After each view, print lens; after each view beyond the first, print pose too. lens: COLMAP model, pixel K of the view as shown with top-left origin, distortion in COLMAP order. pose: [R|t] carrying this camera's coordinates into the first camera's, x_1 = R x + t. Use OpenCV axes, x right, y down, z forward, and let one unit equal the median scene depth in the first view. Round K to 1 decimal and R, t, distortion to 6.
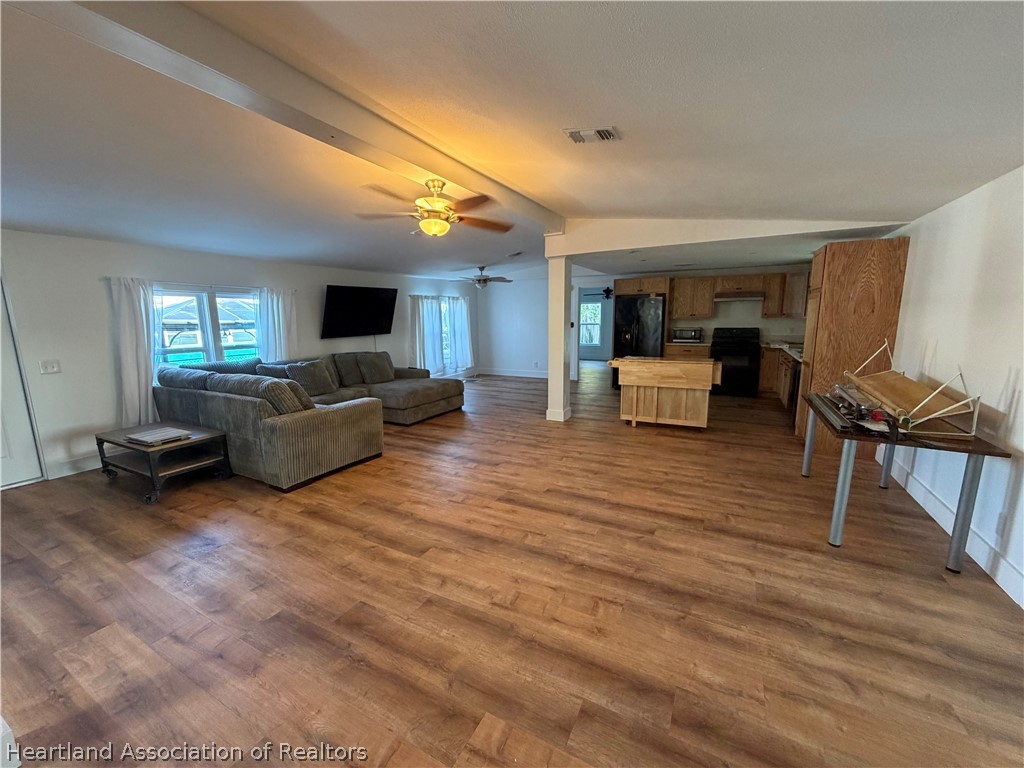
lens RADIAL K [[407.6, 0, 512.6], [0, 407.6, 385.9], [0, 0, 1]] dist [-0.000427, 0.000571]
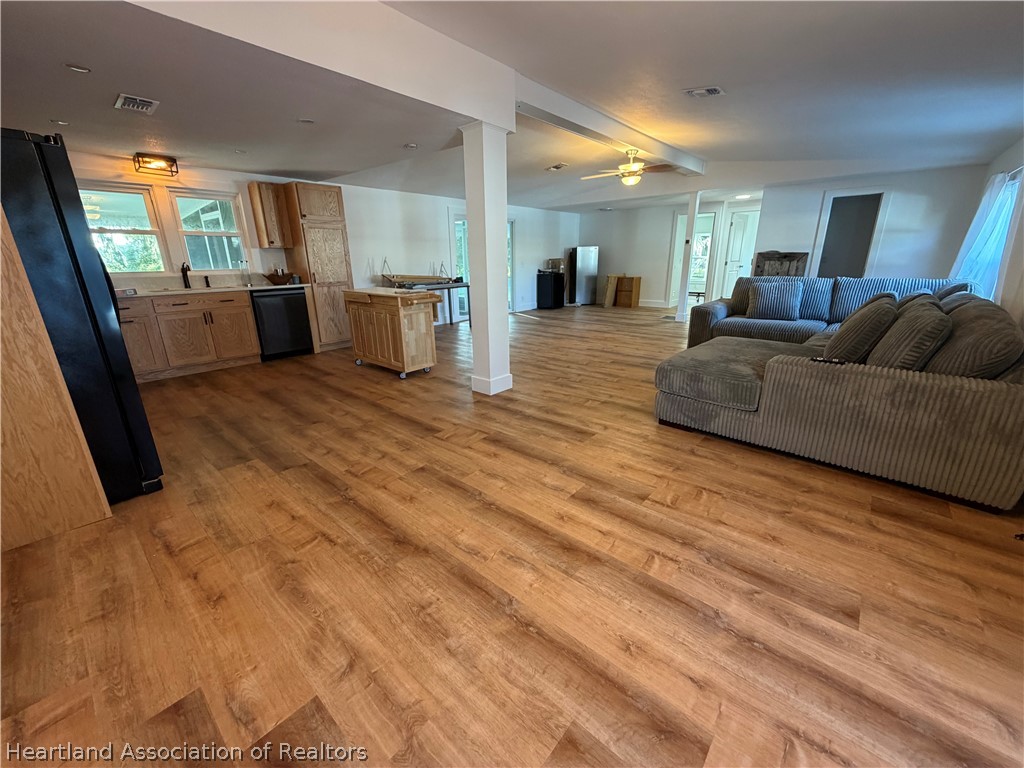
lens RADIAL K [[407.6, 0, 505.1], [0, 407.6, 387.2], [0, 0, 1]] dist [-0.000427, 0.000571]
pose [[-0.971164, -0.049307, 0.233259, -0.091978], [0.064142, 0.888273, 0.454816, -0.330309], [-0.229623, 0.456662, -0.859496, 2.270472]]
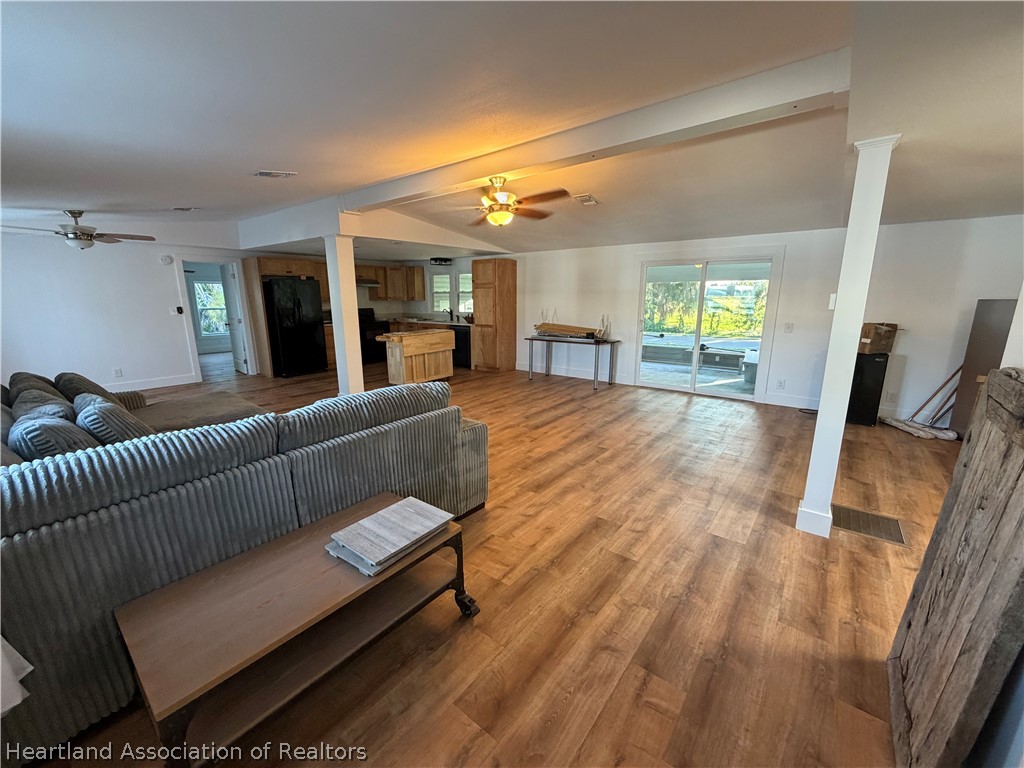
lens RADIAL K [[407.6, 0, 508.0], [0, 407.6, 383.4], [0, 0, 1]] dist [-0.000427, 0.000571]
pose [[0.186103, -0.195872, 0.962808, -1.075607], [0.166951, 0.971981, 0.165468, -0.093768], [-0.968242, 0.129948, 0.213590, 0.612341]]
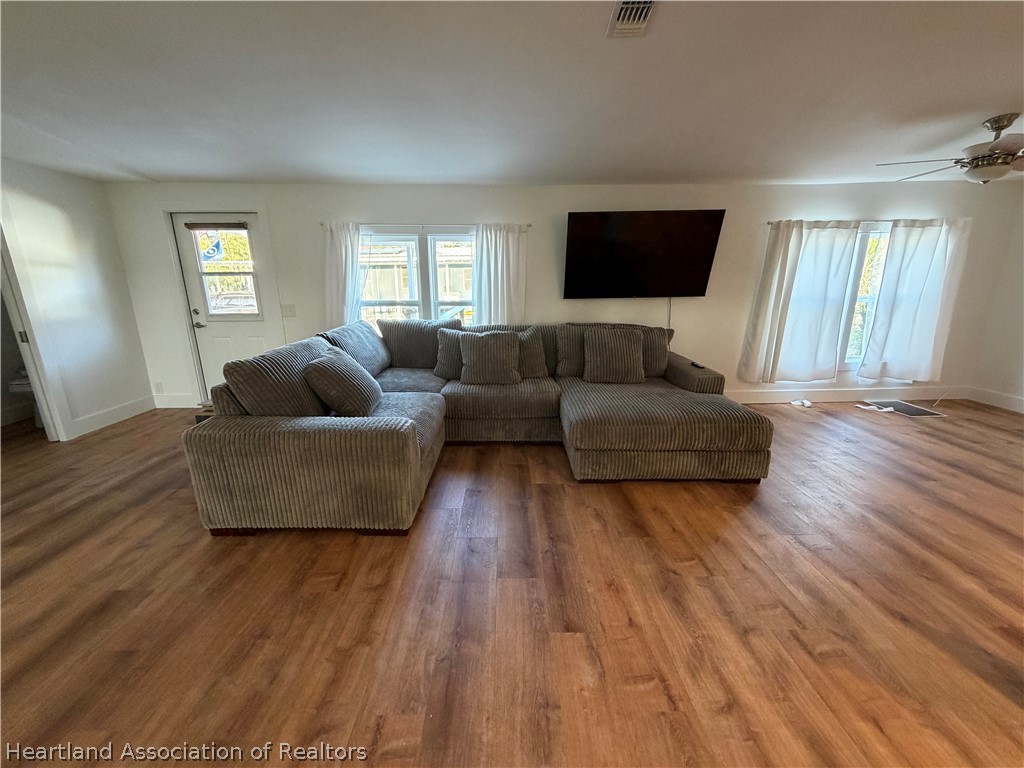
lens RADIAL K [[407.6, 0, 513.9], [0, 407.6, 388.2], [0, 0, 1]] dist [-0.000427, 0.000571]
pose [[0.485408, 0.236263, -0.841759, 0.135543], [-0.150218, 0.971015, 0.185918, -0.127514], [0.861286, 0.036201, 0.506829, 0.894289]]
